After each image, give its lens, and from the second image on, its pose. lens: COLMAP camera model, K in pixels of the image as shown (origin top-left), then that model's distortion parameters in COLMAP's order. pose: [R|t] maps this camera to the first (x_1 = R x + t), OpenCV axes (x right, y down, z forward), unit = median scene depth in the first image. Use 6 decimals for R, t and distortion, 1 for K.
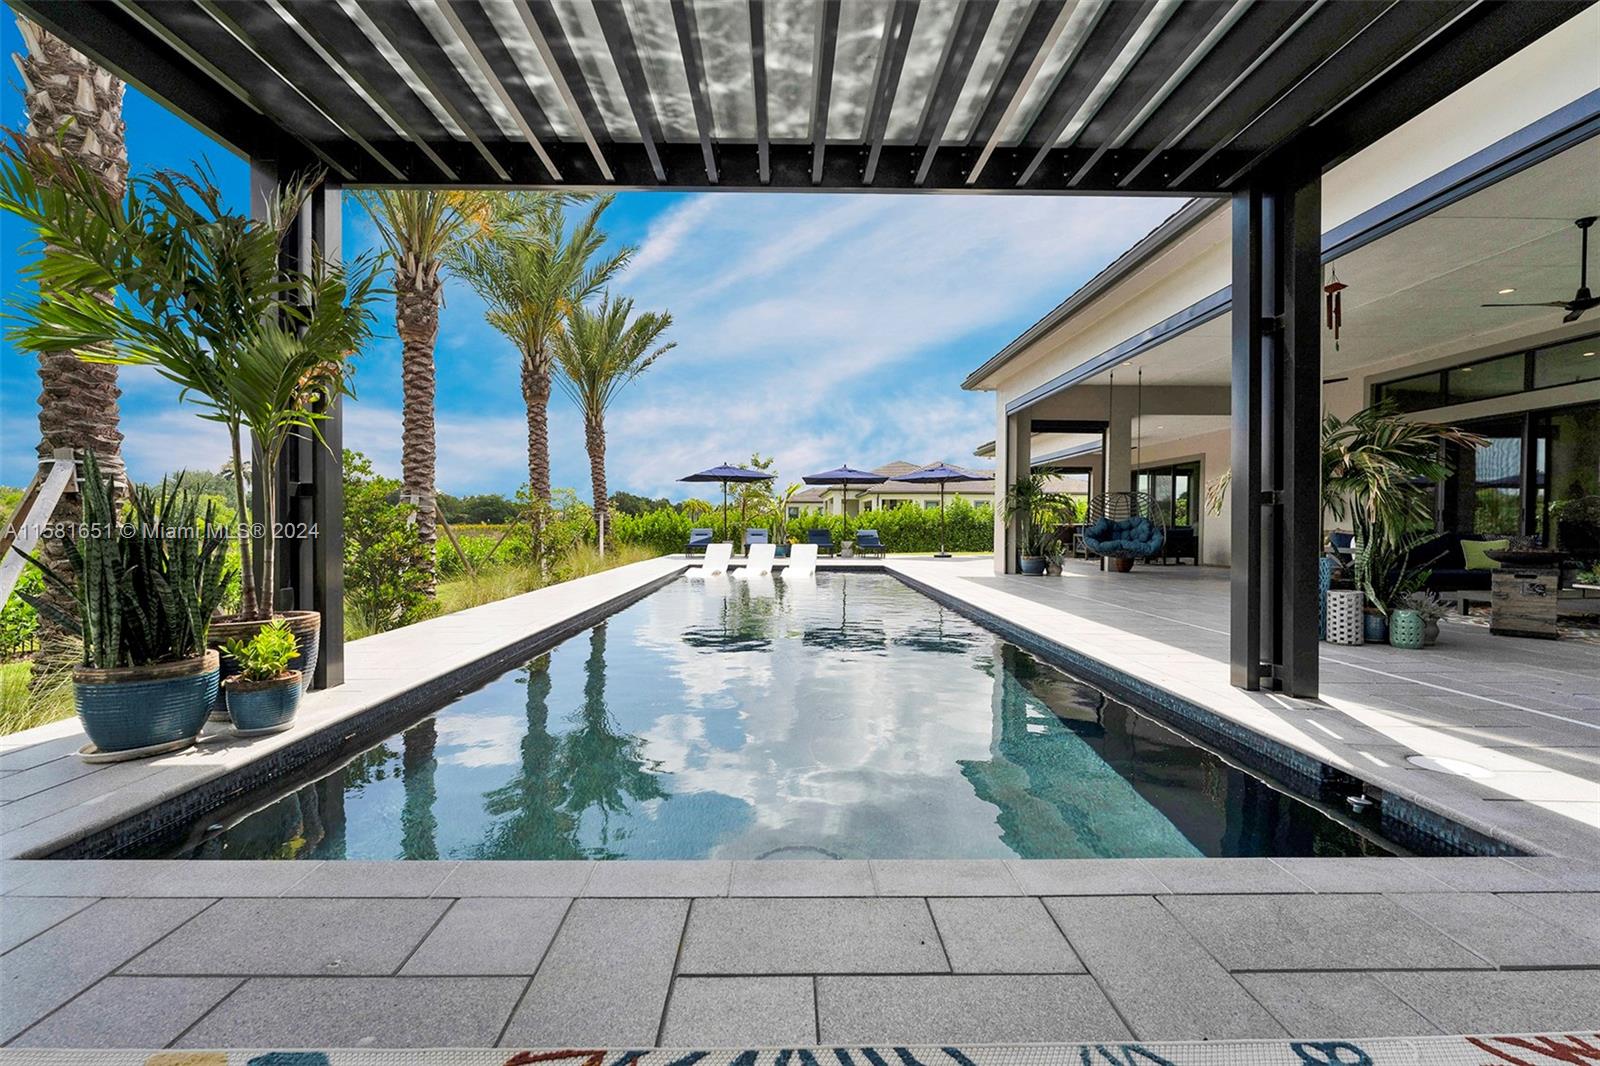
lens RADIAL K [[680.7, 0, 793.1], [0, 680.7, 527.7], [0, 0, 1]] dist [-0.000905, 0.000188]
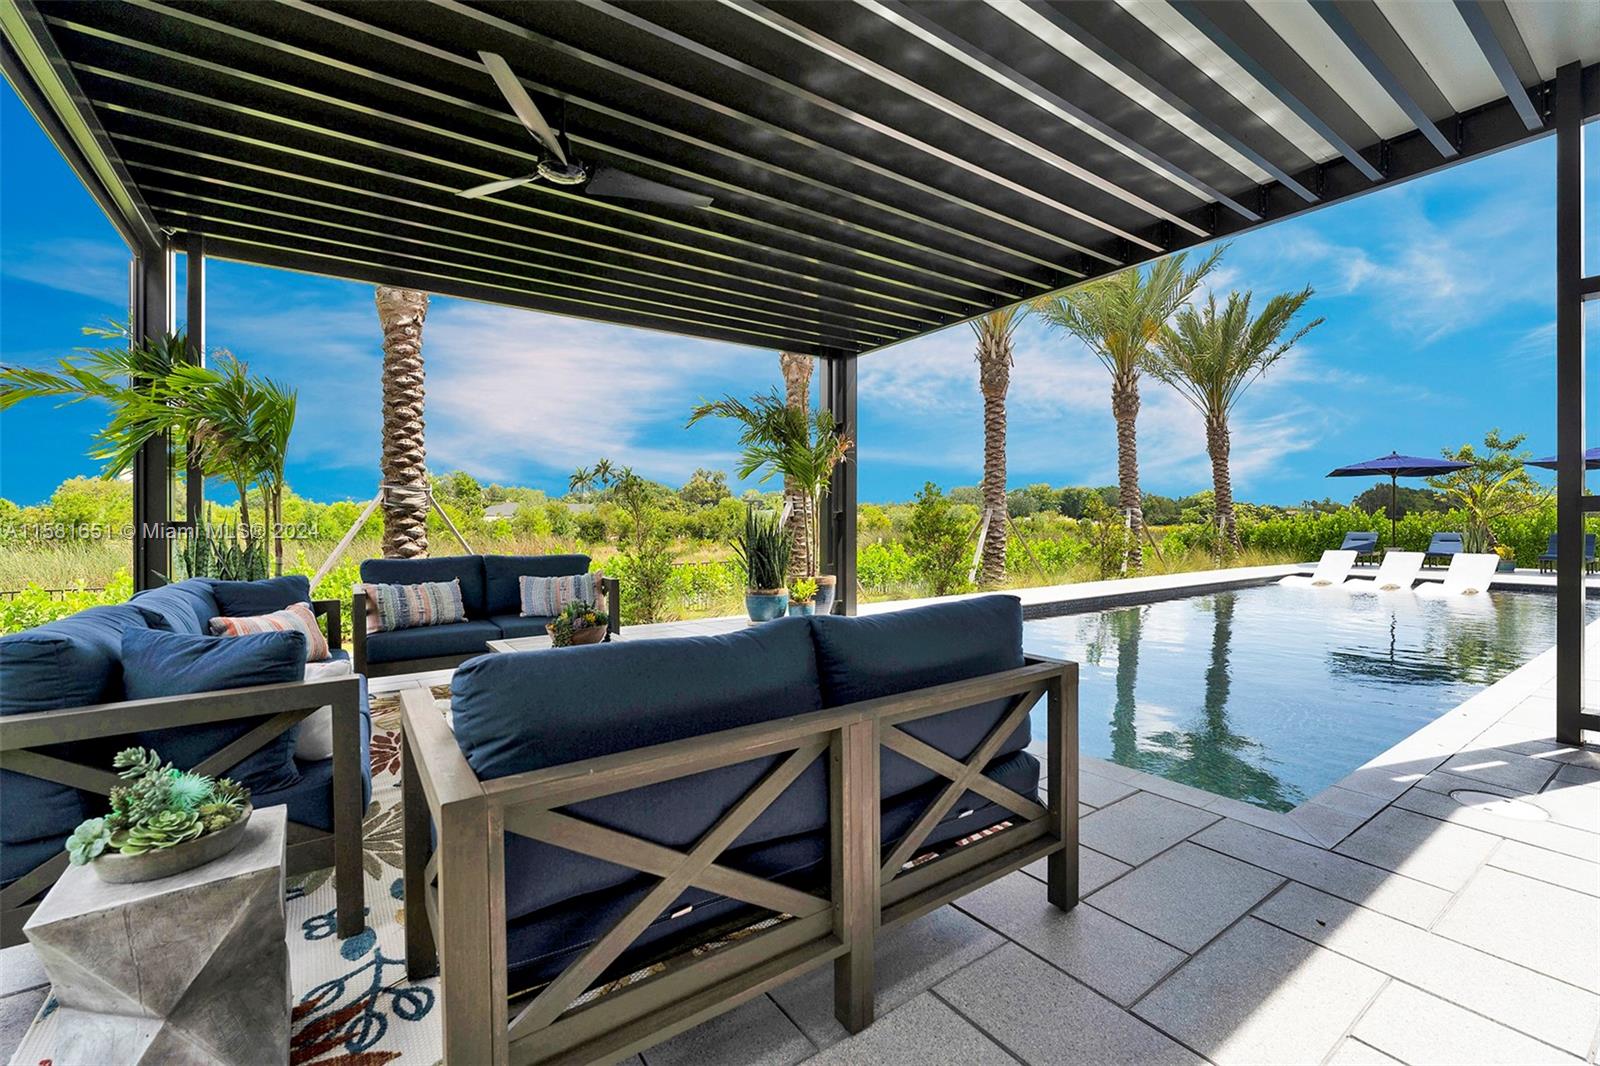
lens RADIAL K [[676.4, 0, 804.8], [0, 676.4, 523.1], [0, 0, 1]] dist [-0.003595, -0.000341]
pose [[0.564339, -0.008139, -0.825503, 0.290686], [0.000594, 0.999955, -0.009453, -0.004422], [0.825543, 0.004845, 0.564318, -0.066756]]
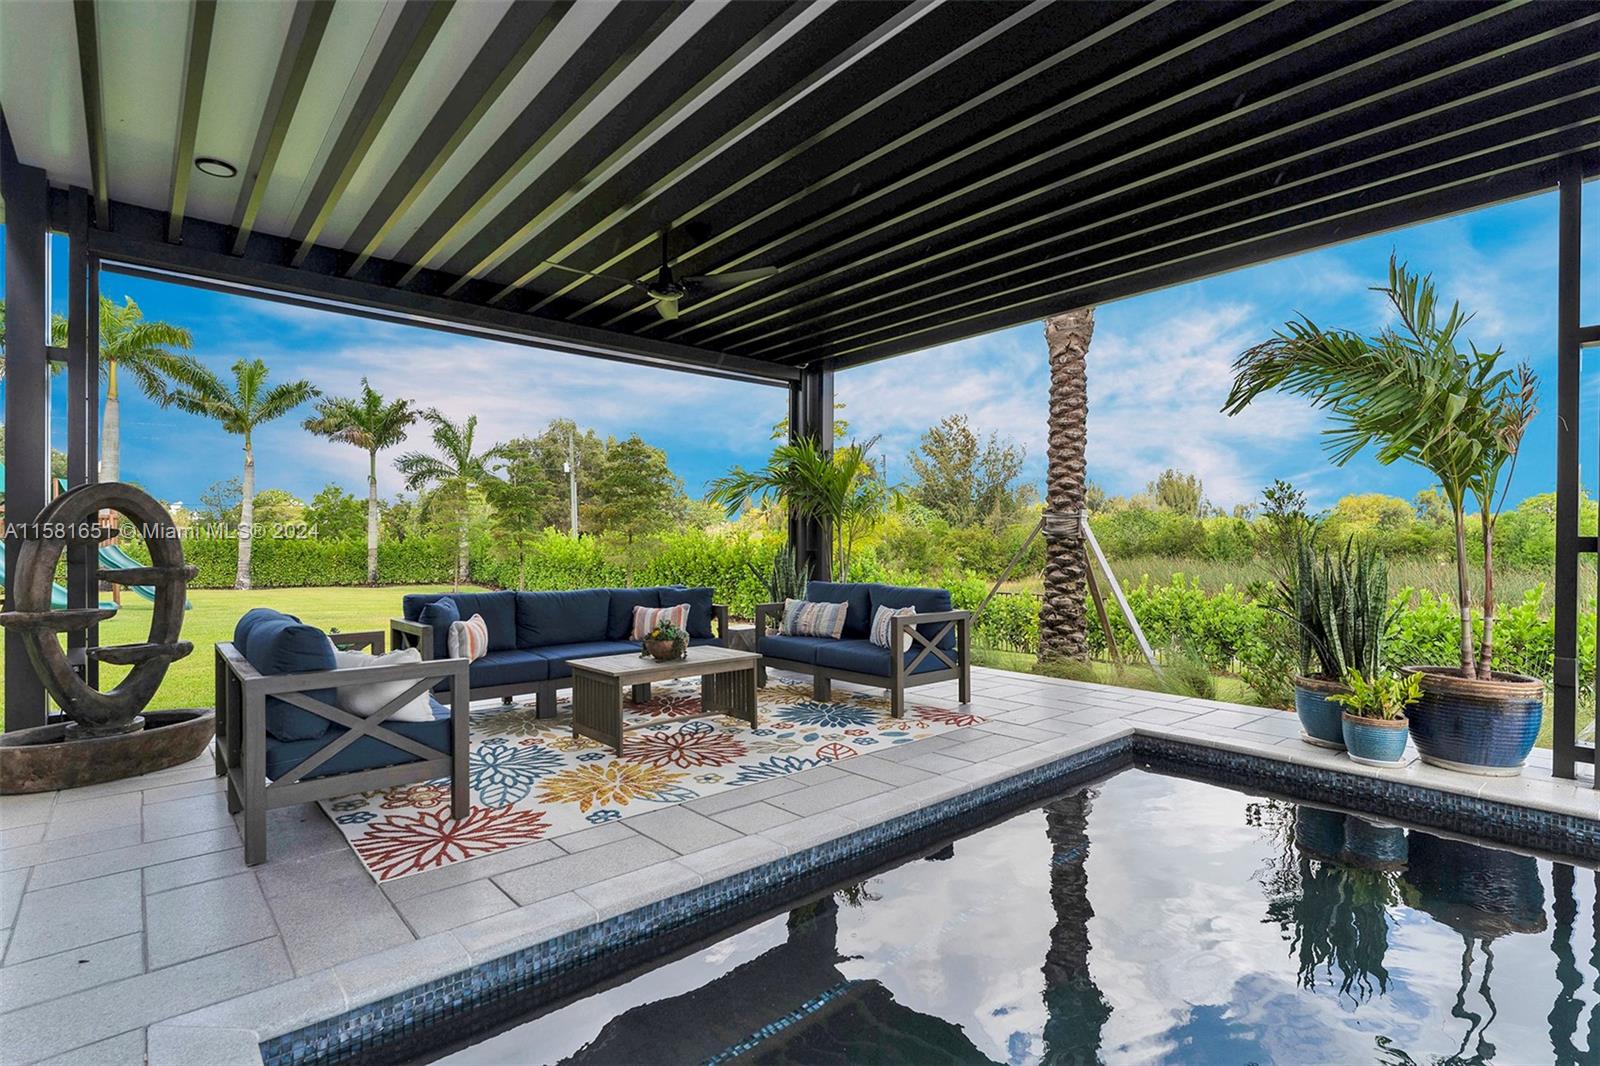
lens RADIAL K [[766.3, 0, 802.4], [0, 766.3, 540.8], [0, 0, 1]] dist [-0.001133, -0.000354]
pose [[-0.763608, -0.006526, -0.645648, 0.214746], [-0.007892, 0.999969, -0.000773, -0.017217], [0.645632, 0.004505, -0.763635, 0.369752]]
